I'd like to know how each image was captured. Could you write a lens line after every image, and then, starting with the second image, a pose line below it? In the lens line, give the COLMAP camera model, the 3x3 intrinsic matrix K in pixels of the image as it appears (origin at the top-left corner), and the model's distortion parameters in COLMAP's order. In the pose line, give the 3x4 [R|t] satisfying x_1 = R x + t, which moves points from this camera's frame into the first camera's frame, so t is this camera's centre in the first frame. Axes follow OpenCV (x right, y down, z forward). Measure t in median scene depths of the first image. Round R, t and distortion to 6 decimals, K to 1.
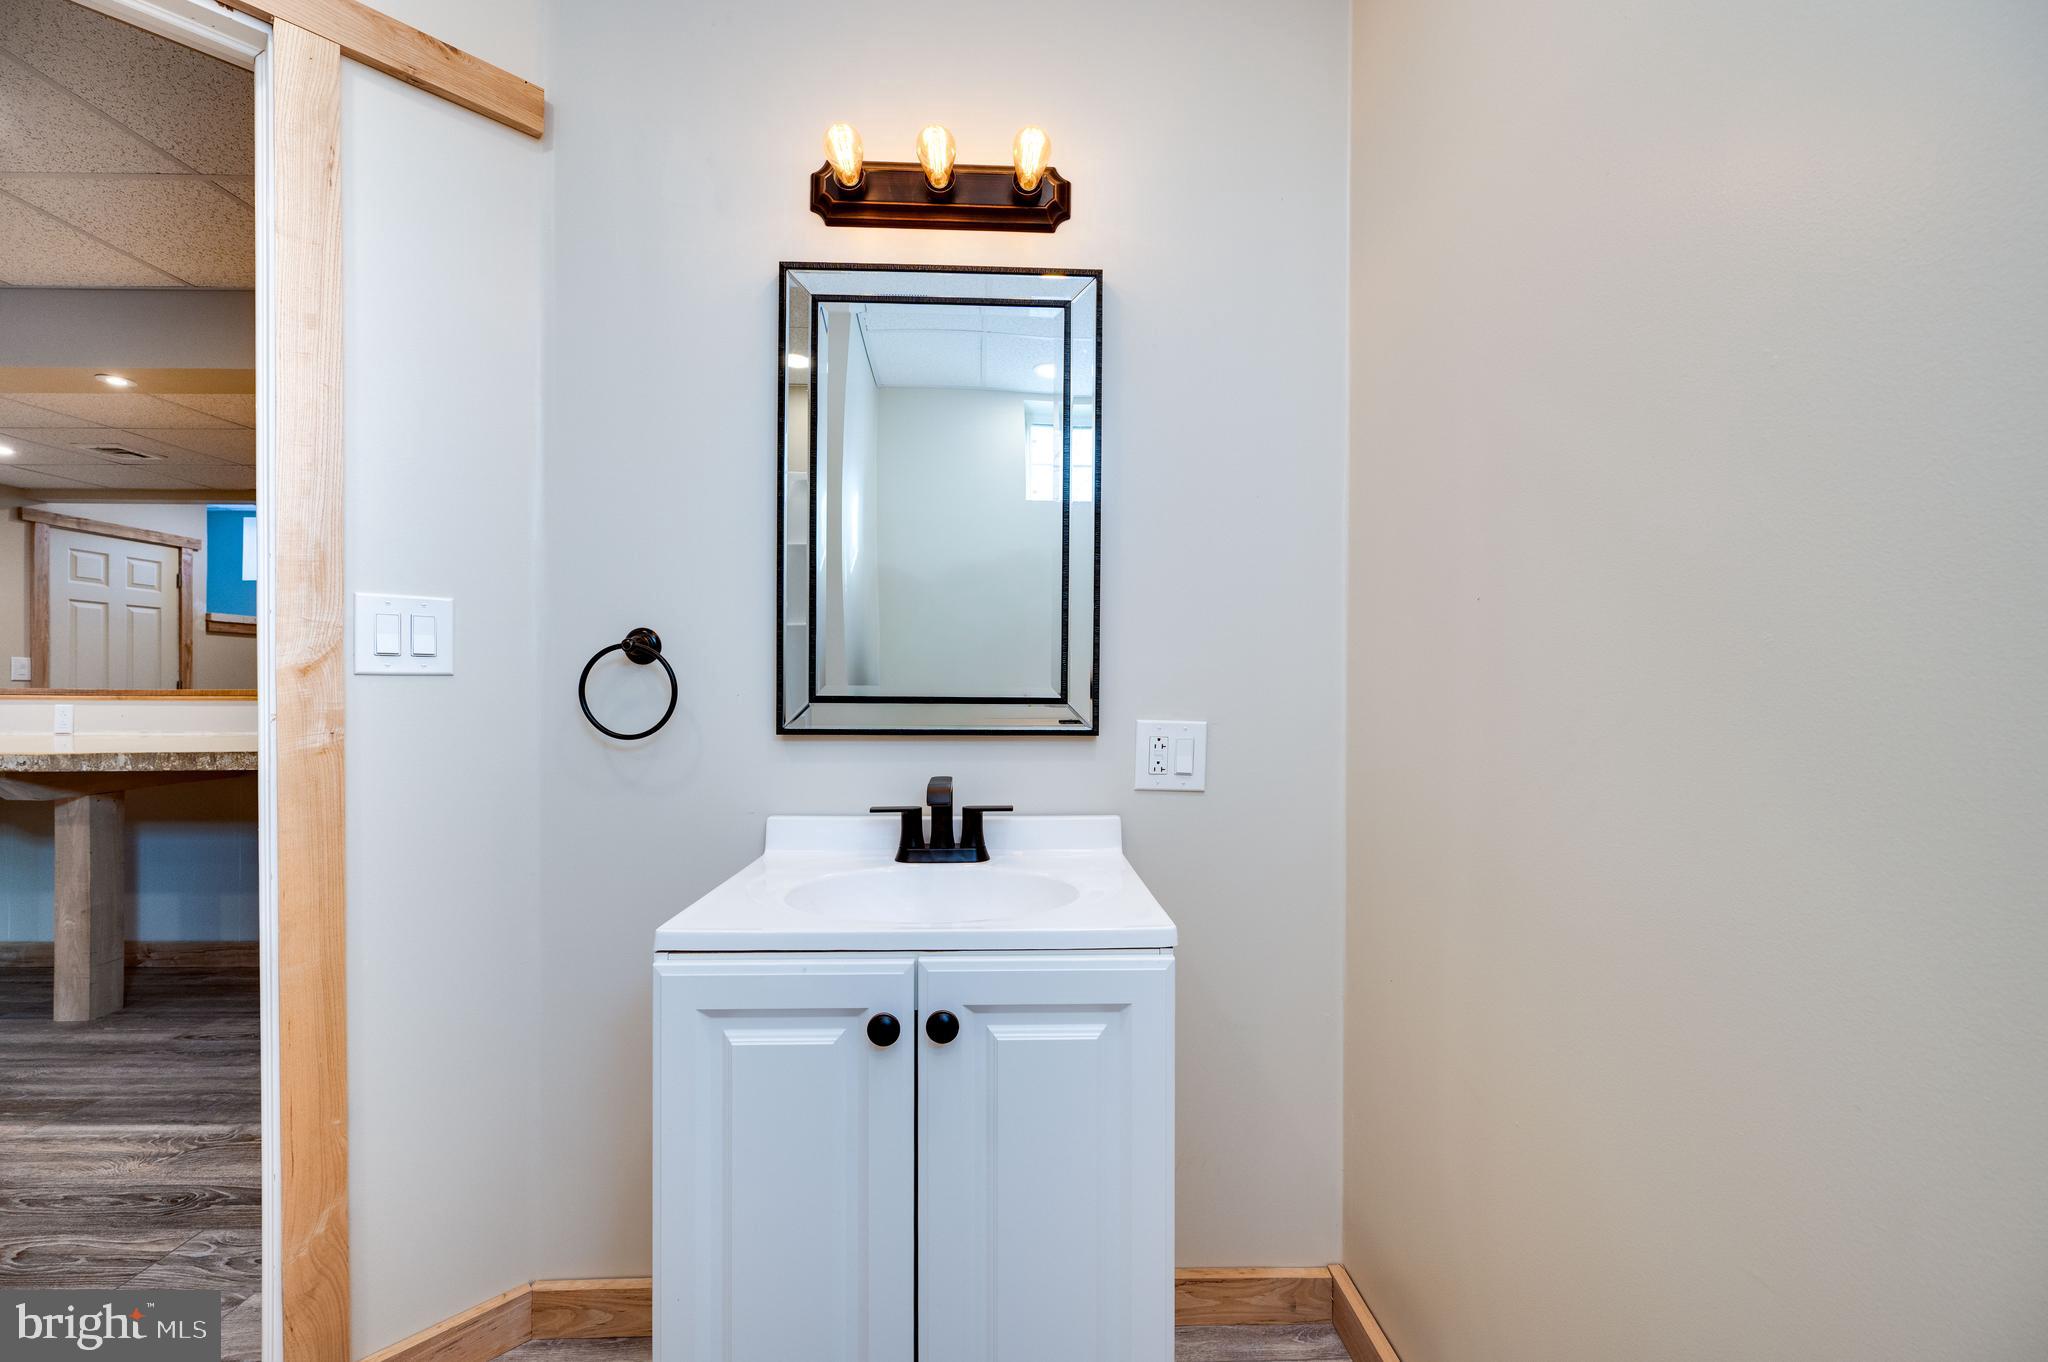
lens RADIAL K [[806.0, 0, 1024.0], [0, 806.0, 681.0], [0, 0, 1]] dist [-0.000050, 0.000268]
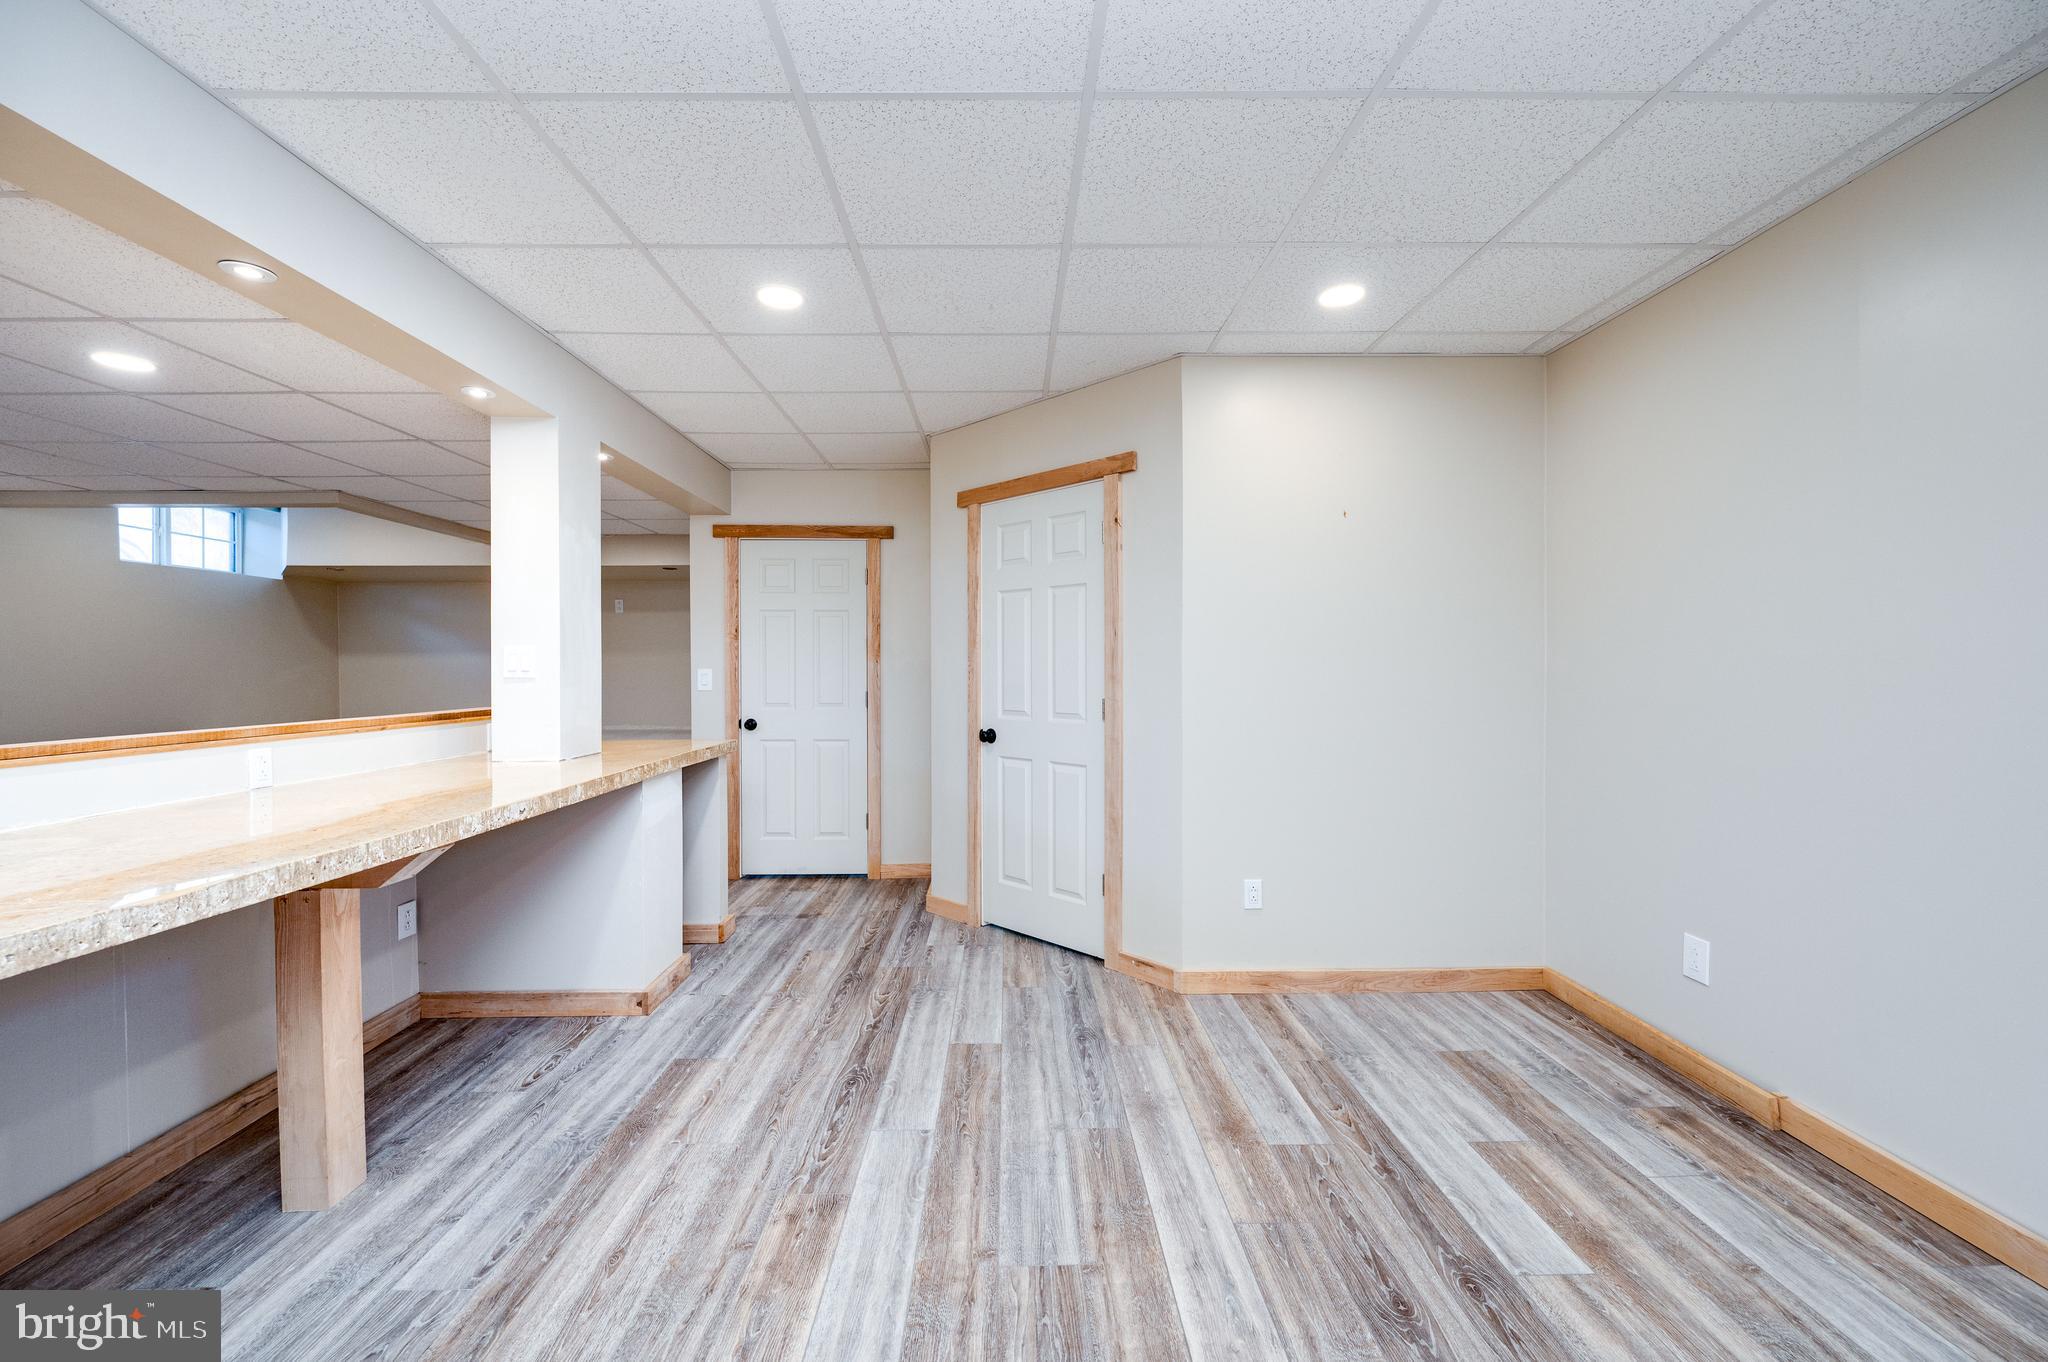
lens RADIAL K [[806.0, 0, 1024.0], [0, 806.0, 681.0], [0, 0, 1]] dist [-0.000050, 0.000268]
pose [[0.005005, -0.023860, 0.999703, -2.055629], [0.007360, 0.999689, 0.023823, -0.053868], [-0.999960, 0.007238, 0.005180, 0.424997]]
